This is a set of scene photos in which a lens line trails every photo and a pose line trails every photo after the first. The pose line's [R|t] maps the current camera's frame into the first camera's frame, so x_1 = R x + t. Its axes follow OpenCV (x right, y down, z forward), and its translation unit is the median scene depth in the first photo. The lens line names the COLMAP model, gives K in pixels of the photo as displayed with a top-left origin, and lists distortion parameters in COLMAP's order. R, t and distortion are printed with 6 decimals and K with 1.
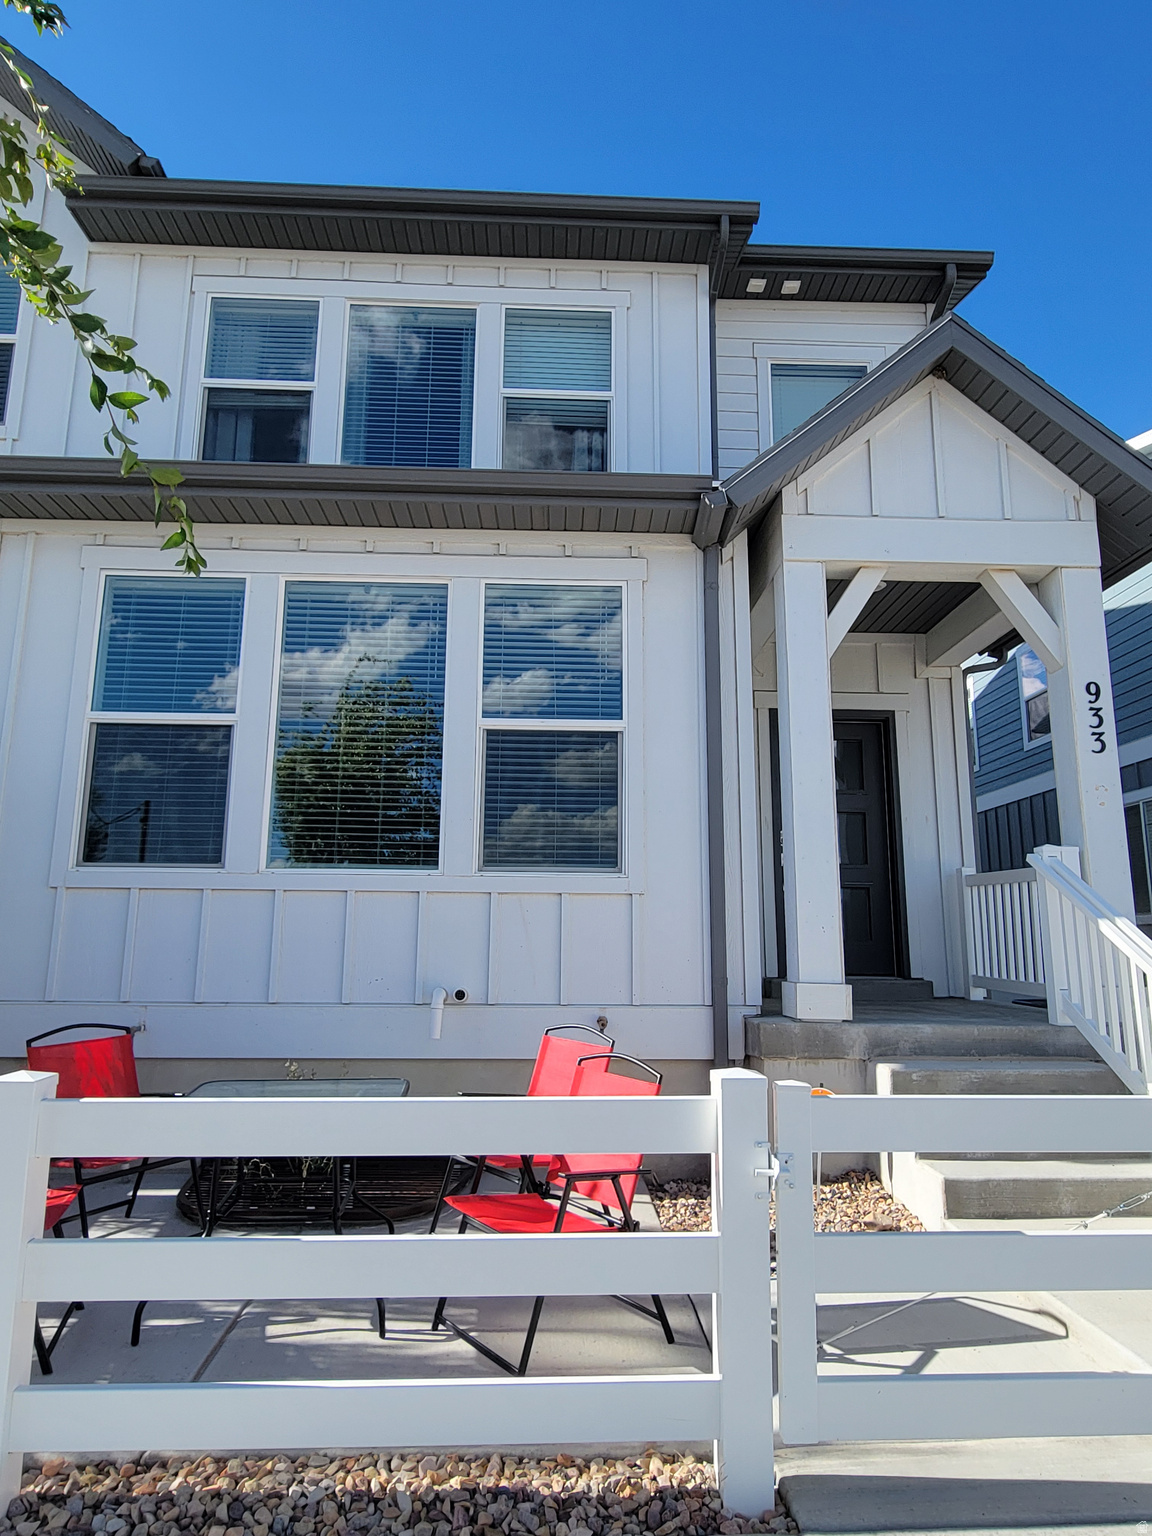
lens RADIAL K [[982.3, 0, 586.1], [0, 982.3, 746.2], [0, 0, 1]] dist [0.002463, 0.005482]
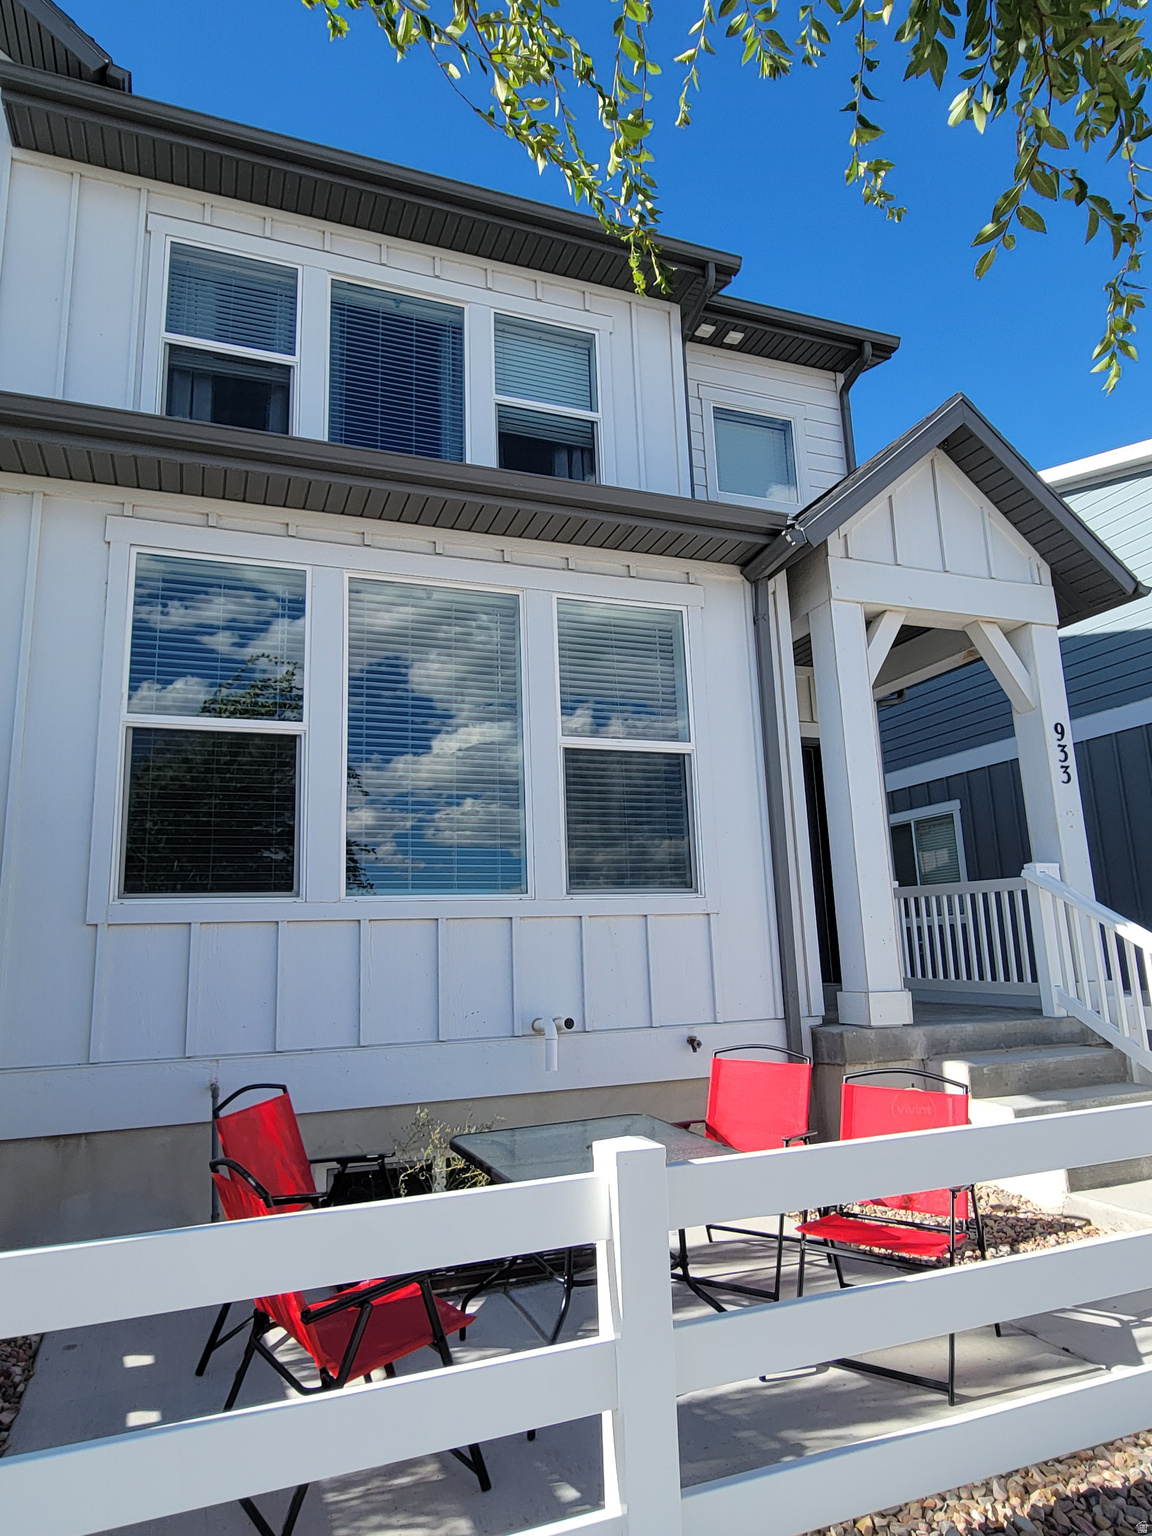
lens RADIAL K [[982.3, 0, 586.1], [0, 982.3, 746.2], [0, 0, 1]] dist [0.002463, 0.005482]
pose [[0.943439, 0.029541, 0.330228, -0.390604], [-0.024569, 0.999513, -0.019221, -0.000686], [-0.330635, 0.010021, 0.943705, 0.073310]]
